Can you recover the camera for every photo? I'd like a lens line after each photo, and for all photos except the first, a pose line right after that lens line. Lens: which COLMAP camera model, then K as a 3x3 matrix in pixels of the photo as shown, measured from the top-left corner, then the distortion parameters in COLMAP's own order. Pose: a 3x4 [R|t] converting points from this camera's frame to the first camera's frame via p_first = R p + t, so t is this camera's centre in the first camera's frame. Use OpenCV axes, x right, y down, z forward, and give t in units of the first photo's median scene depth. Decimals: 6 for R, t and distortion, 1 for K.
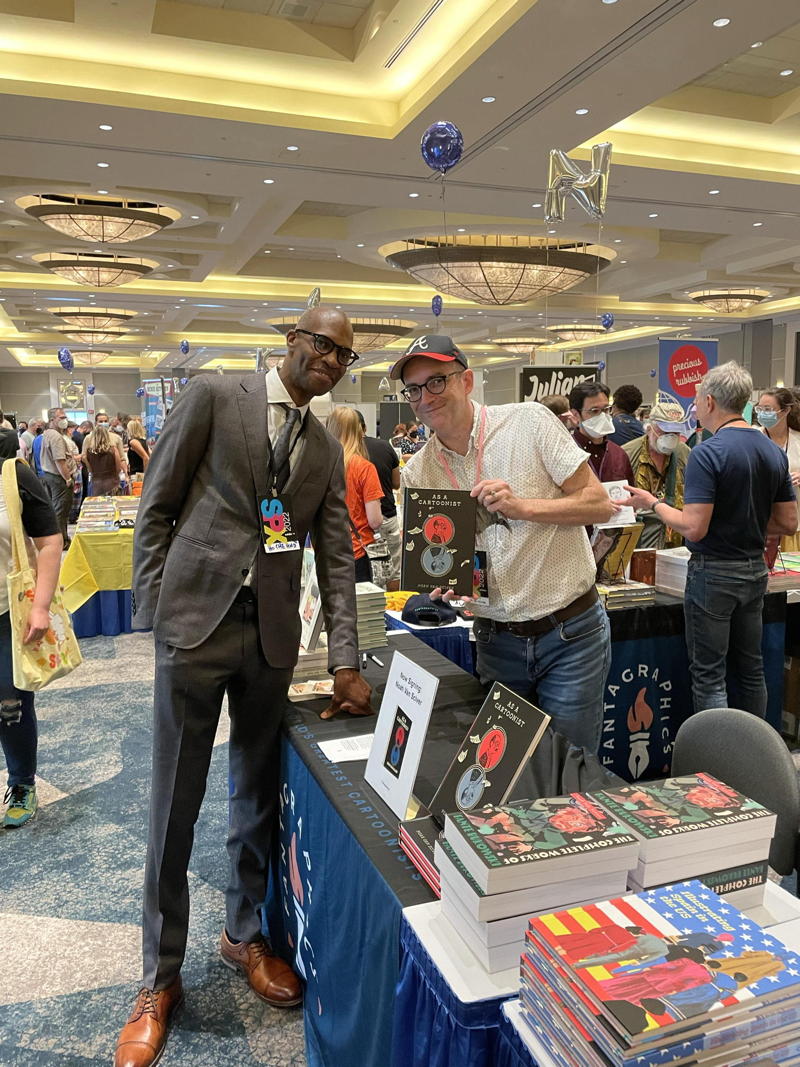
lens RADIAL K [[797.1, 0, 400.3], [0, 797.1, 531.0], [0, 0, 1]] dist [0.076701, 0.002413]
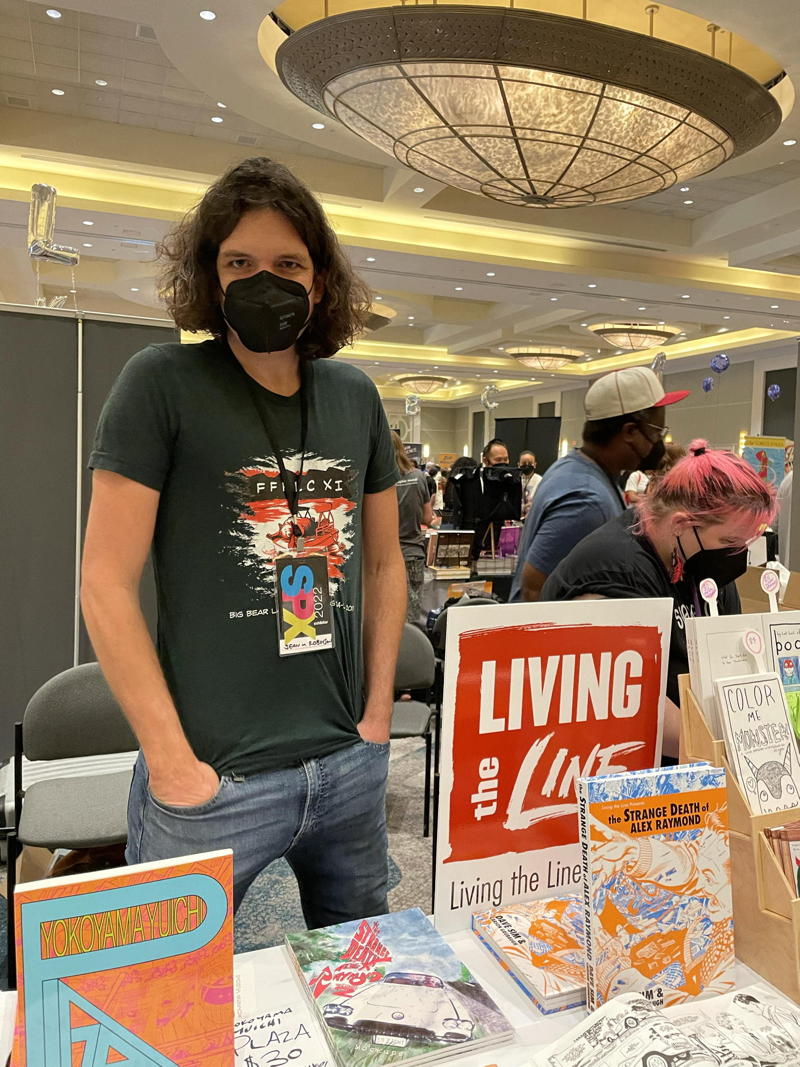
lens RADIAL K [[797.1, 0, 400.8], [0, 797.1, 535.5], [0, 0, 1]] dist [0.076701, 0.002413]
pose [[0.999448, 0.032904, -0.004685, 0.056994], [-0.033076, 0.998517, -0.043239, -0.073240], [0.003255, 0.043370, 0.999054, 0.566480]]
